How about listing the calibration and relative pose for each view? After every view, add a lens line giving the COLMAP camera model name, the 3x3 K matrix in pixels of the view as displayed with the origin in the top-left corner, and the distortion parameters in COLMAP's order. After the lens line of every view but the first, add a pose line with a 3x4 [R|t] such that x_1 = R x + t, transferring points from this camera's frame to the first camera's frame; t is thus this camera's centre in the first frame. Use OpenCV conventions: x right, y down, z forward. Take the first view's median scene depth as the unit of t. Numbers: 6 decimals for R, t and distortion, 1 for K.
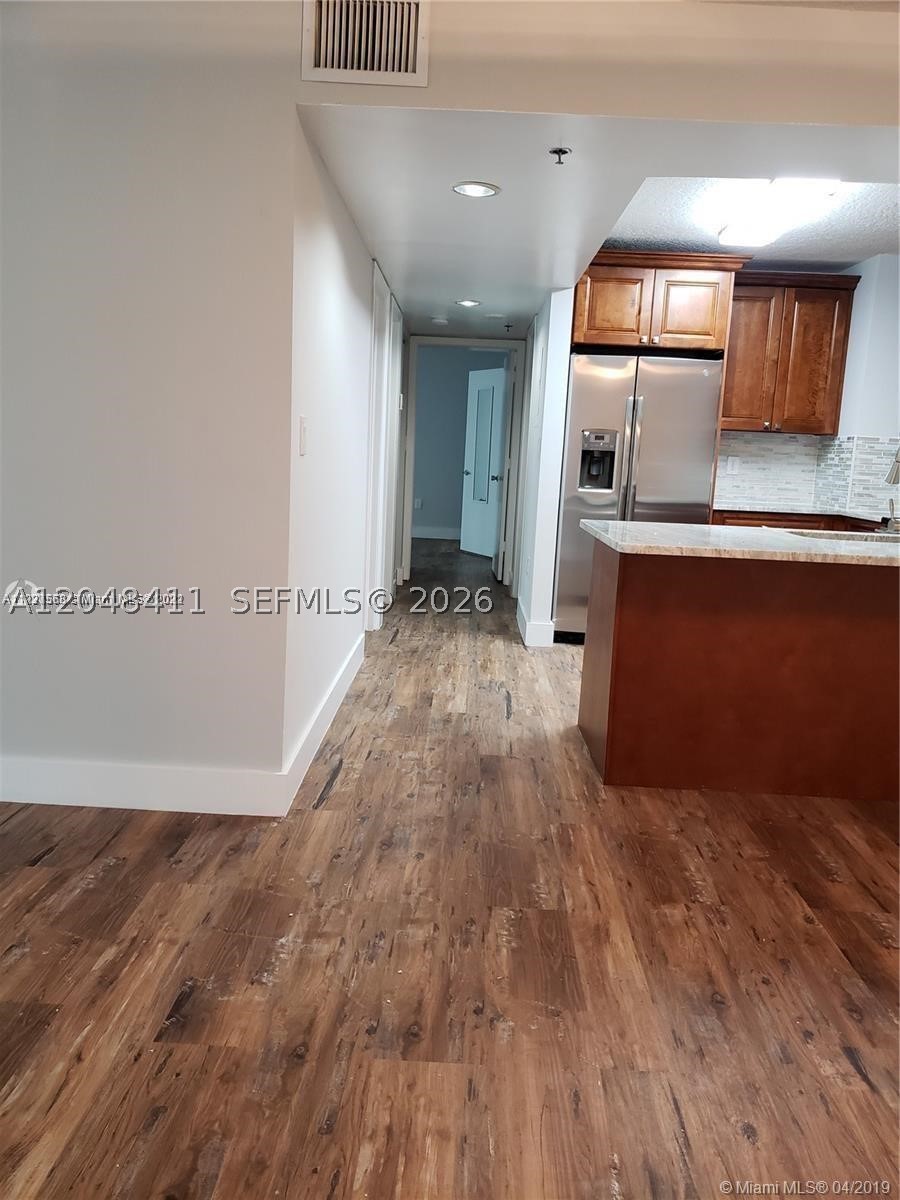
lens RADIAL K [[937.6, 0, 447.5], [0, 937.6, 594.1], [0, 0, 1]] dist [0.030091, -0.014295]
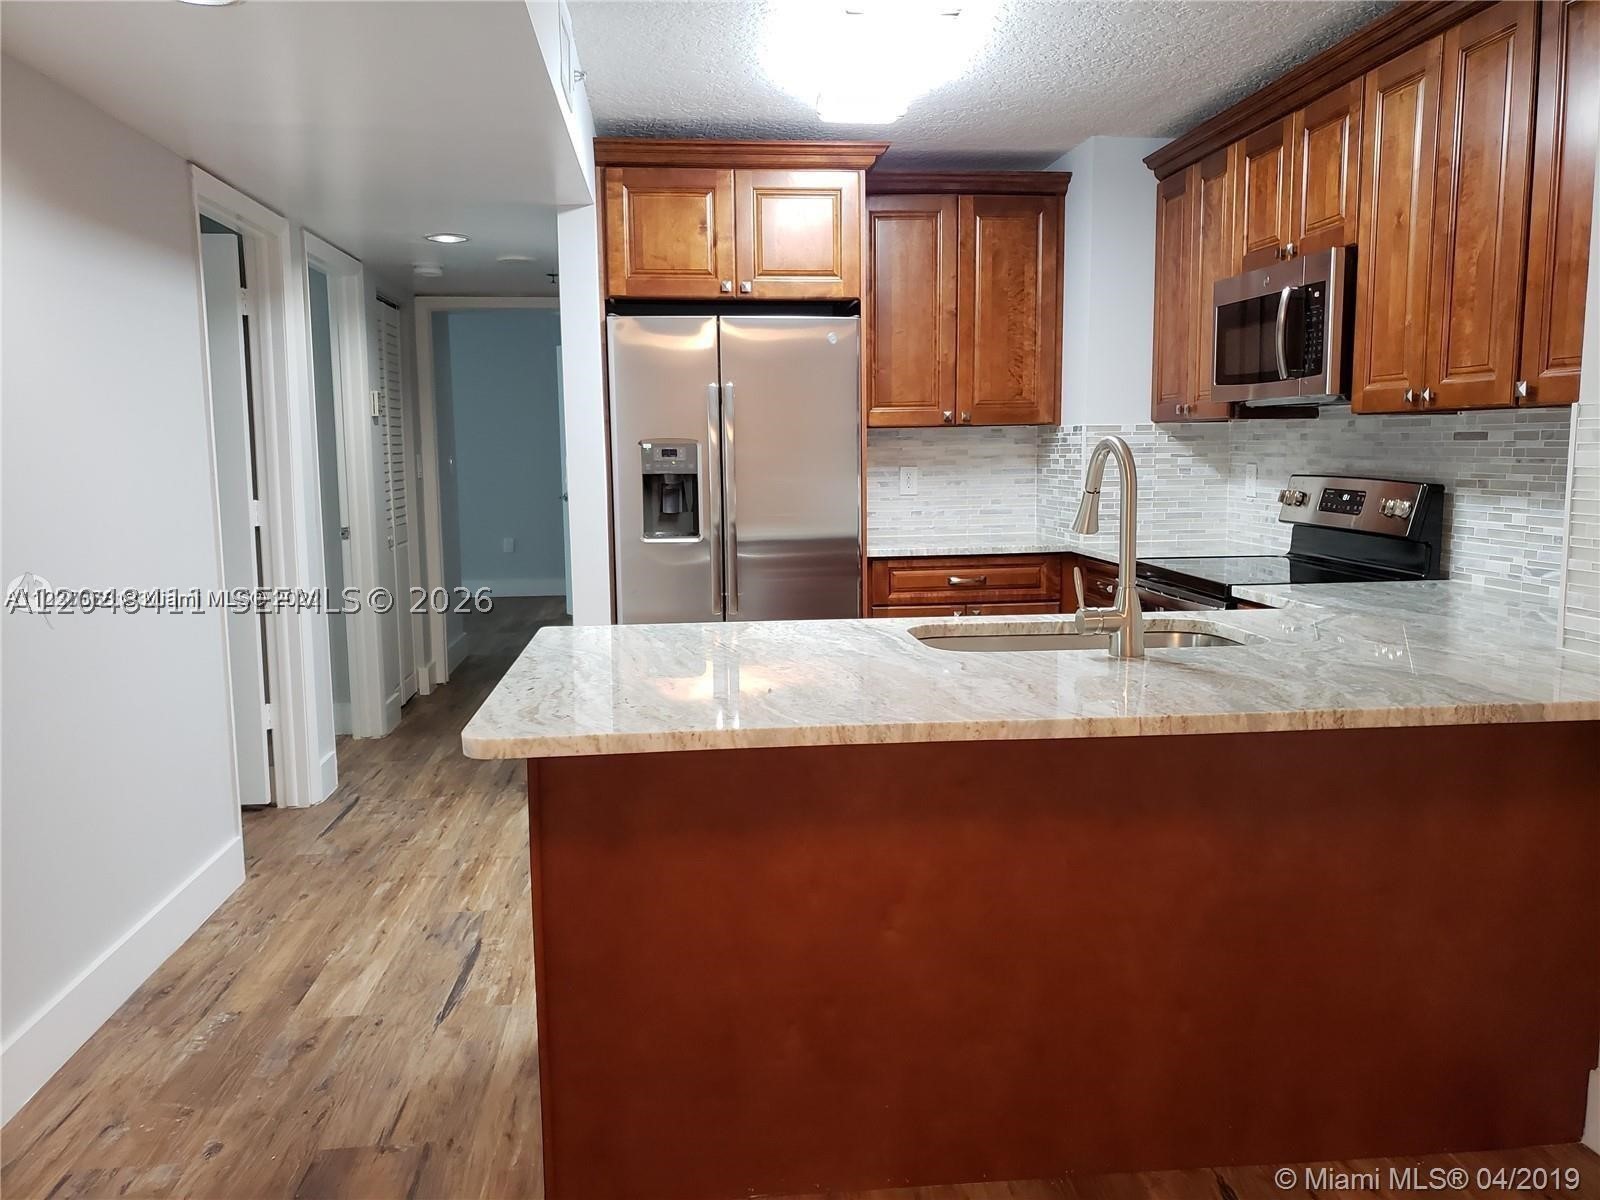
lens RADIAL K [[1250.2, 0, 800.2], [0, 1250.2, 588.9], [0, 0, 1]] dist [0.030091, -0.014295]
pose [[0.990366, -0.073346, 0.117453, 0.205641], [0.077705, 0.996431, -0.032962, -0.068044], [-0.114617, 0.041771, 0.992531, 0.294472]]
